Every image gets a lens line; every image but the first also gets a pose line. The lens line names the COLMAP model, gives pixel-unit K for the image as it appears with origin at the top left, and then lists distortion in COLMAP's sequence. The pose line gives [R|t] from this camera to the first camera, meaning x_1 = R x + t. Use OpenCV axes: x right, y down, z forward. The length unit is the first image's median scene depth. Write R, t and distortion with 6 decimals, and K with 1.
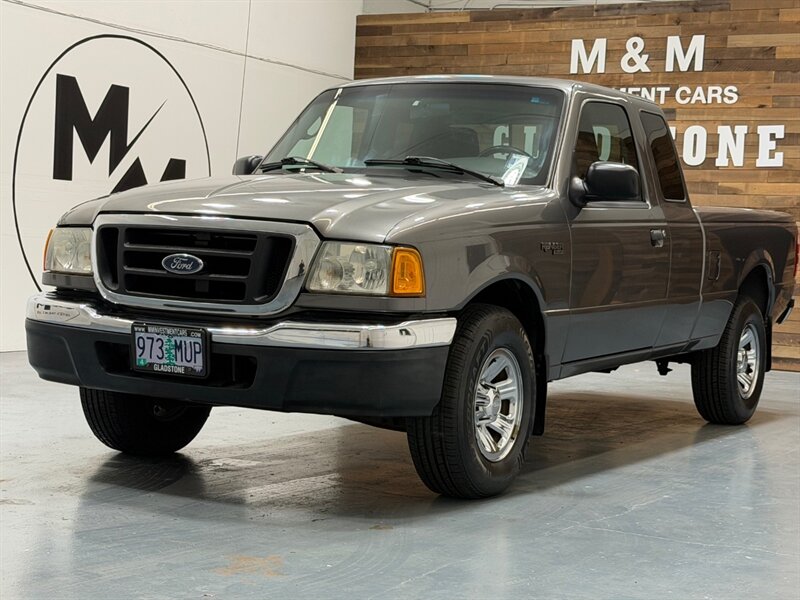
lens RADIAL K [[1485.6, 0, 400.0], [0, 1485.6, 300.0], [0, 0, 1]] dist [0.123511, 0.013655]
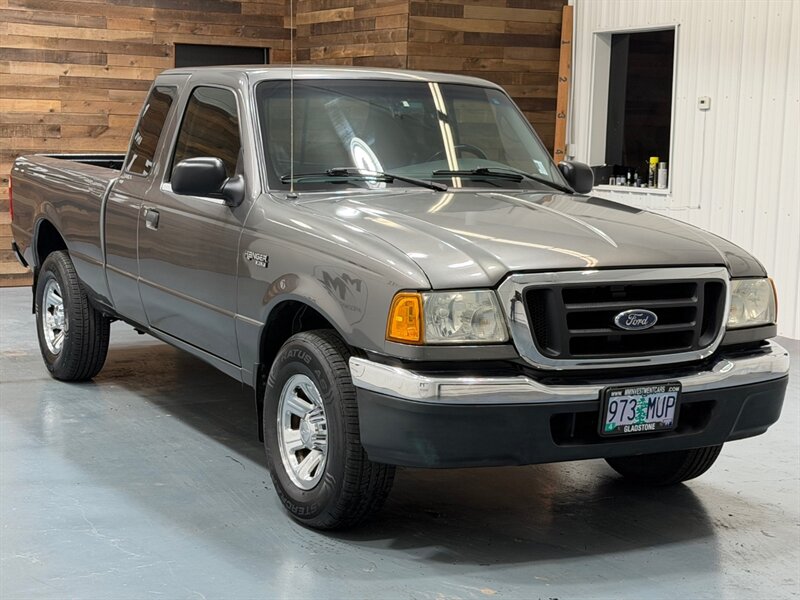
lens RADIAL K [[1485.6, 0, 400.0], [0, 1485.6, 300.0], [0, 0, 1]] dist [0.123511, 0.013655]
pose [[0.534808, -0.140548, 0.833202, -0.954260], [0.042240, 0.989283, 0.139764, -0.165003], [-0.843917, -0.039552, 0.535014, 0.560164]]
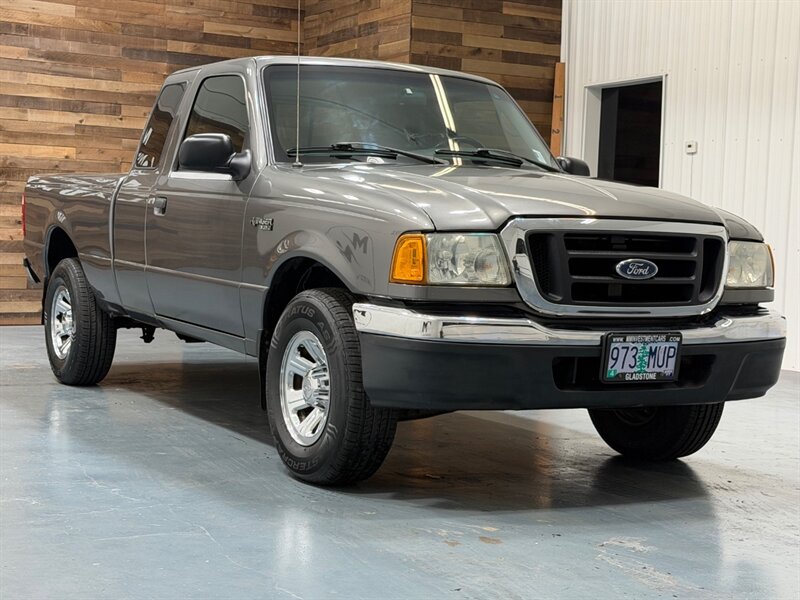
lens RADIAL K [[1404.6, 0, 400.0], [0, 1404.6, 300.0], [0, 0, 1]] dist [0.139670, -0.047123]
pose [[0.532857, -0.074807, 0.842892, -0.933353], [0.032668, 0.997161, 0.067847, -0.066377], [-0.845575, -0.008617, 0.533788, 0.583721]]
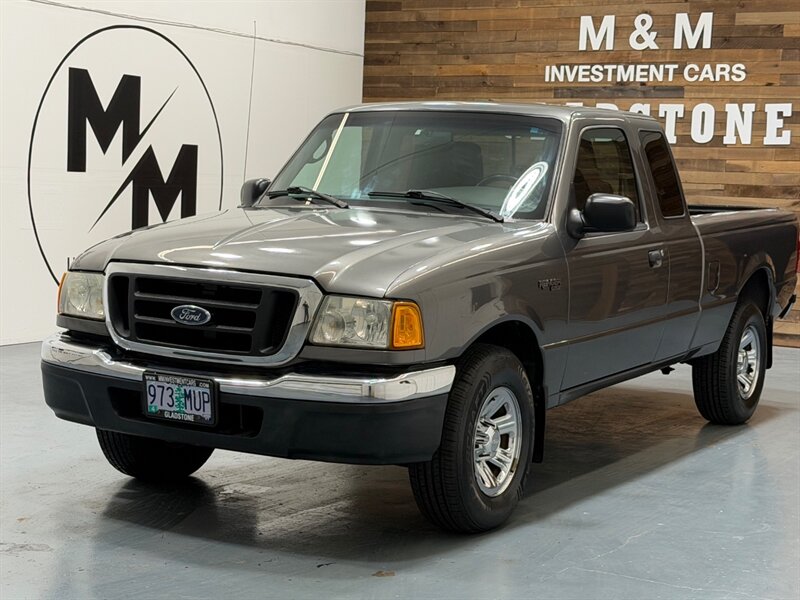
lens RADIAL K [[1485.6, 0, 400.0], [0, 1485.6, 300.0], [0, 0, 1]] dist [0.123511, 0.013655]
pose [[0.999893, -0.007942, -0.012264, 0.011526], [0.008479, 0.998979, 0.044367, -0.073009], [0.011899, -0.044467, 0.998940, -0.031255]]
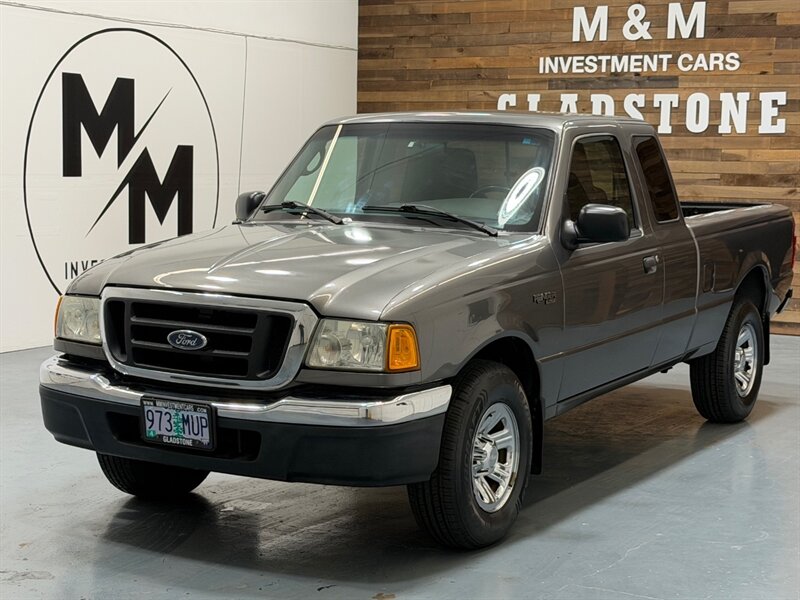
lens RADIAL K [[1485.6, 0, 400.0], [0, 1485.6, 300.0], [0, 0, 1]] dist [0.123511, 0.013655]
pose [[0.999534, -0.027633, -0.012943, 0.015674], [0.028346, 0.997878, 0.058611, -0.100032], [0.011296, -0.058951, 0.998197, -0.033300]]
